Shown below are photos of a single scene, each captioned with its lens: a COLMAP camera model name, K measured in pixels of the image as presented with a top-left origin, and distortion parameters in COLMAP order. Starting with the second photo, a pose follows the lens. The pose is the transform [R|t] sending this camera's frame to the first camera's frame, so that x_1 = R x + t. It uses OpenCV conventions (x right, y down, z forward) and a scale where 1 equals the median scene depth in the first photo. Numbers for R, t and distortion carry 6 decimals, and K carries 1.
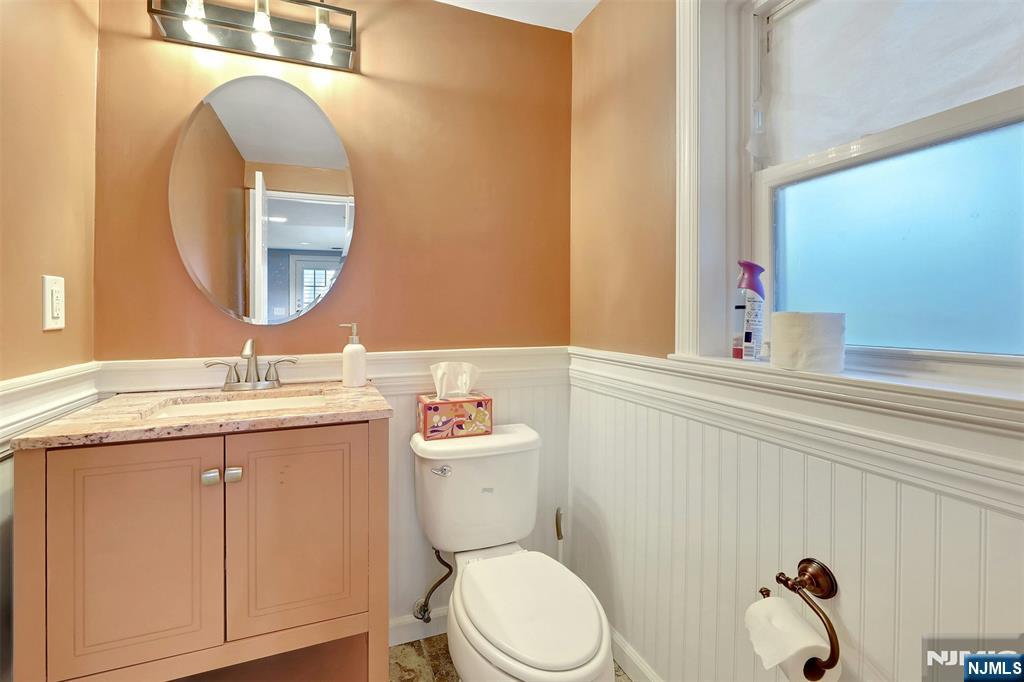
lens RADIAL K [[437.2, 0, 508.6], [0, 437.2, 337.8], [0, 0, 1]] dist [-0.000988, -0.000067]
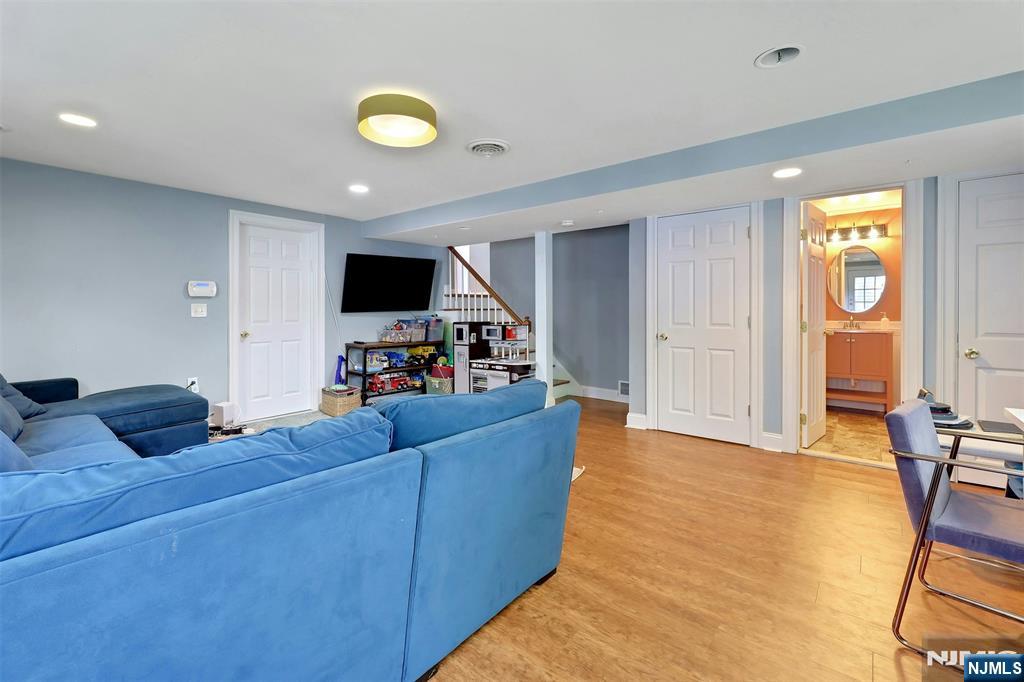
lens RADIAL K [[437.2, 0, 508.6], [0, 437.2, 337.8], [0, 0, 1]] dist [-0.000988, -0.000067]
pose [[0.458225, 0.002777, -0.888832, 1.287004], [-0.009666, 0.999952, -0.001858, 0.199152], [0.888784, 0.009443, 0.458229, -3.058187]]
